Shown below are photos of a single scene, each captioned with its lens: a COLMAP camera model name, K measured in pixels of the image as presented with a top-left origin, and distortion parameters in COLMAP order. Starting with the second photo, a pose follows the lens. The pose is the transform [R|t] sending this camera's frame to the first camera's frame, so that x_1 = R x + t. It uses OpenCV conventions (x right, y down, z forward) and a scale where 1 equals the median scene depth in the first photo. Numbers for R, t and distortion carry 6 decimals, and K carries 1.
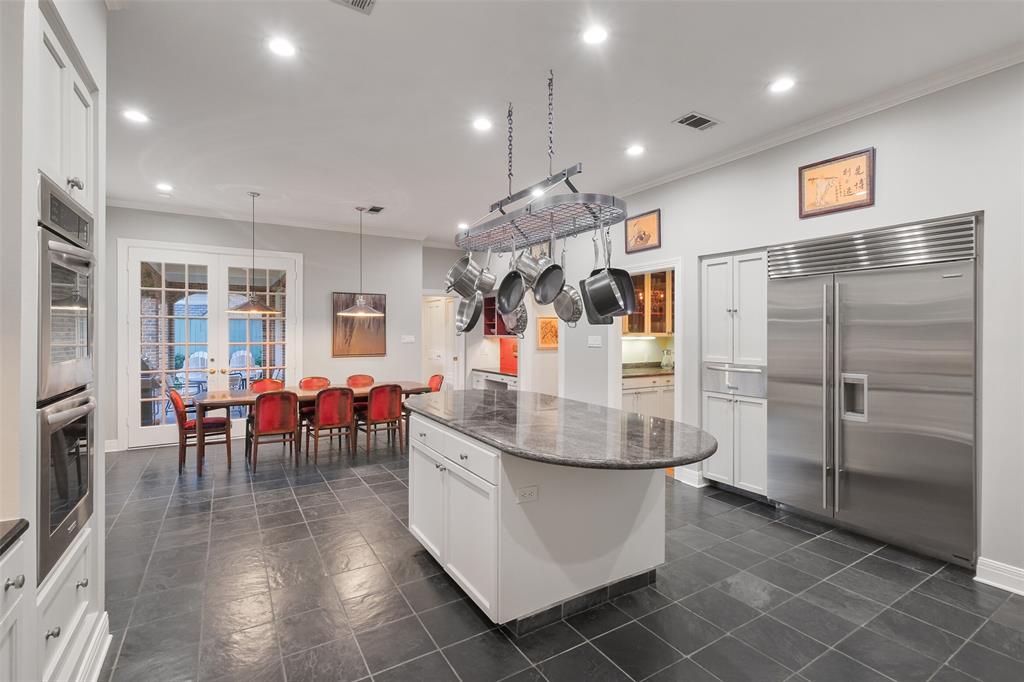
lens RADIAL K [[448.7, 0, 511.4], [0, 448.7, 335.9], [0, 0, 1]] dist [0.002523, 0.000227]
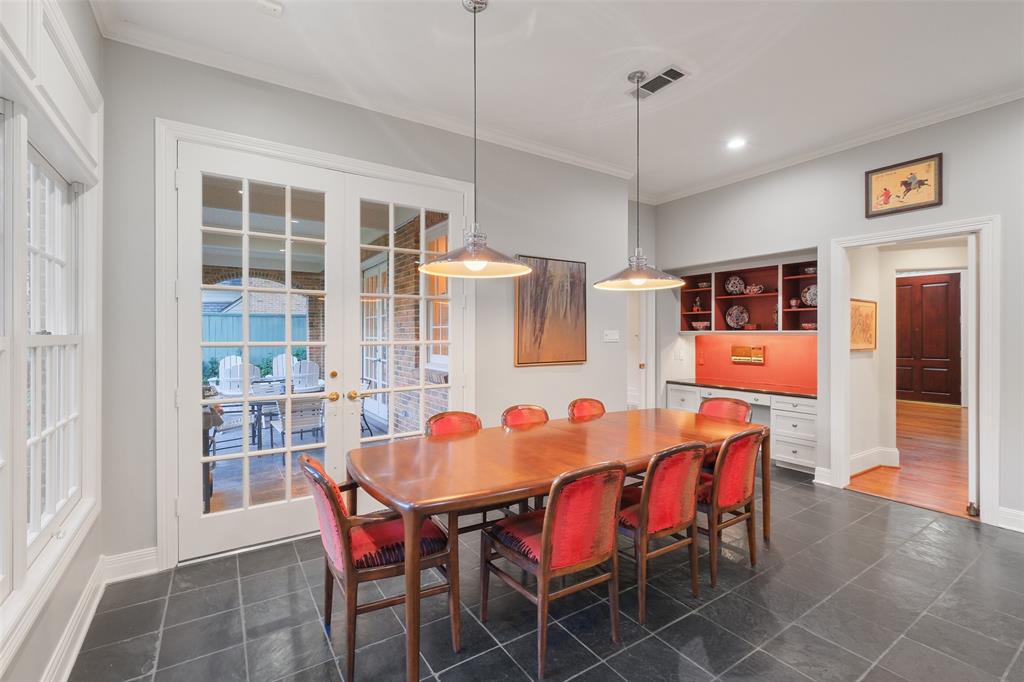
lens RADIAL K [[448.7, 0, 511.4], [0, 448.7, 335.9], [0, 0, 1]] dist [0.002523, 0.000227]
pose [[0.997425, 0.003656, 0.071631, -0.441419], [-0.003925, 0.999986, 0.003611, 0.005453], [-0.071616, -0.003883, 0.997425, 0.413601]]
